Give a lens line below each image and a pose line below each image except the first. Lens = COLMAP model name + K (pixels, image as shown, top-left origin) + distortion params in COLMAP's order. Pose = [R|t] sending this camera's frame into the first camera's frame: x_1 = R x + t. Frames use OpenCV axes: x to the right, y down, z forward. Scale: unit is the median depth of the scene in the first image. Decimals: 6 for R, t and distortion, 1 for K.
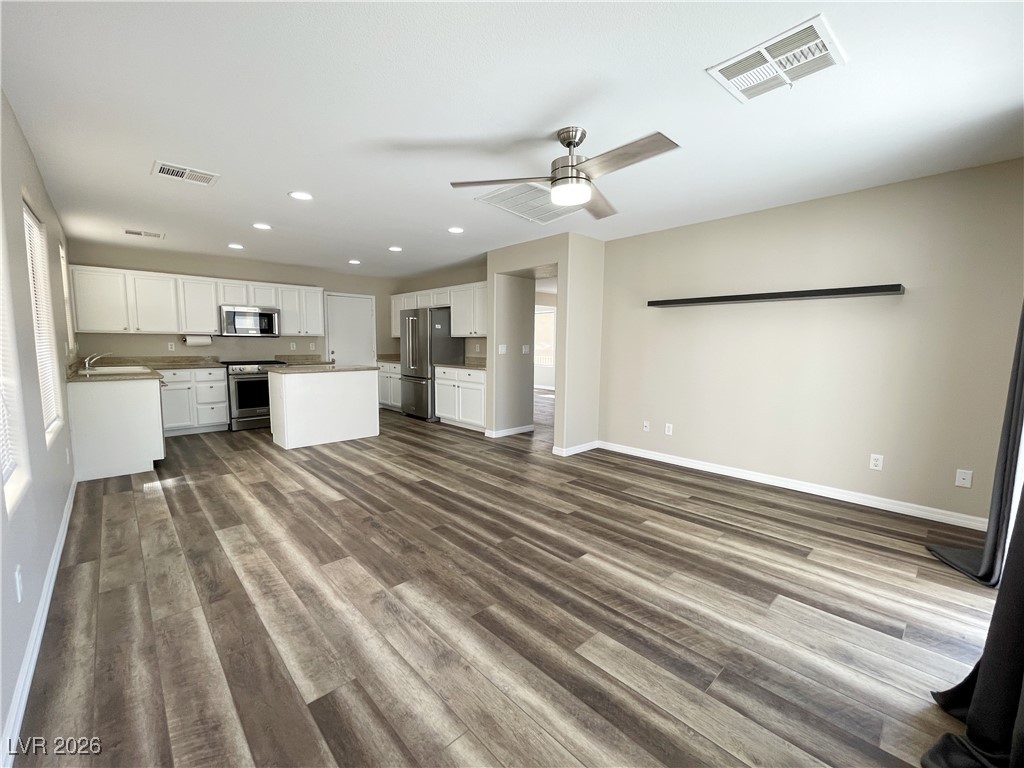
lens RADIAL K [[420.1, 0, 506.3], [0, 420.1, 385.5], [0, 0, 1]] dist [-0.001053, 0.001017]
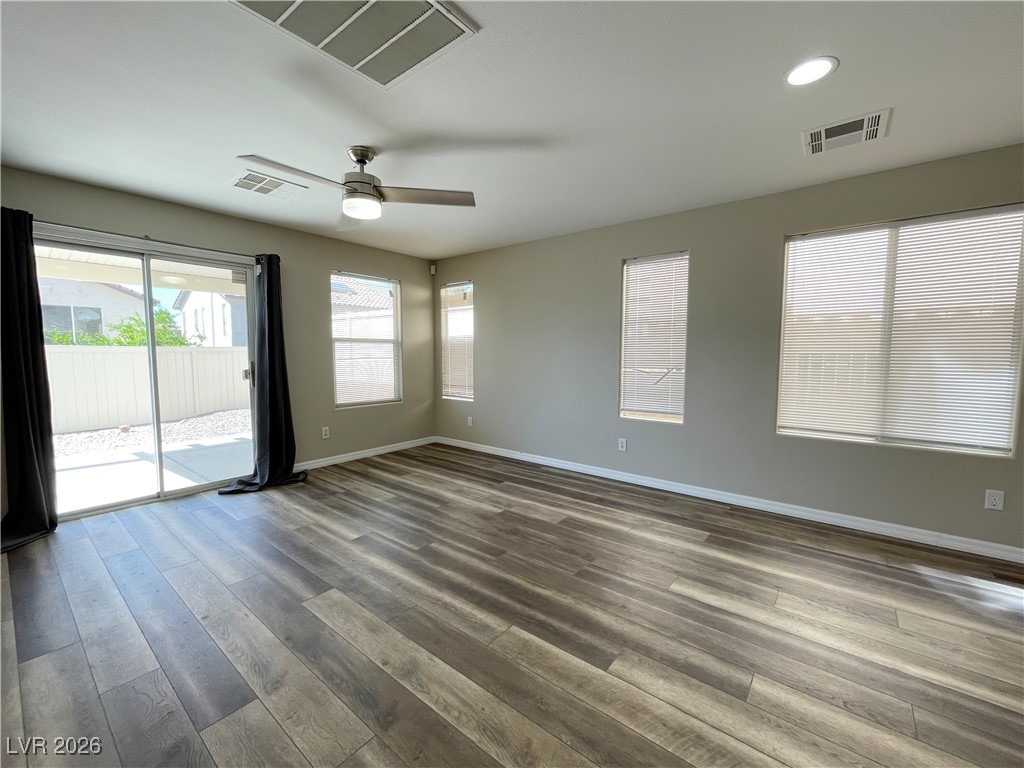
lens RADIAL K [[420.1, 0, 506.3], [0, 420.1, 385.5], [0, 0, 1]] dist [-0.001053, 0.001017]
pose [[-0.989859, 0.000556, -0.142056, -0.037122], [-0.025166, 0.983489, 0.179208, -0.146860], [0.139810, 0.180966, -0.973501, 1.477305]]
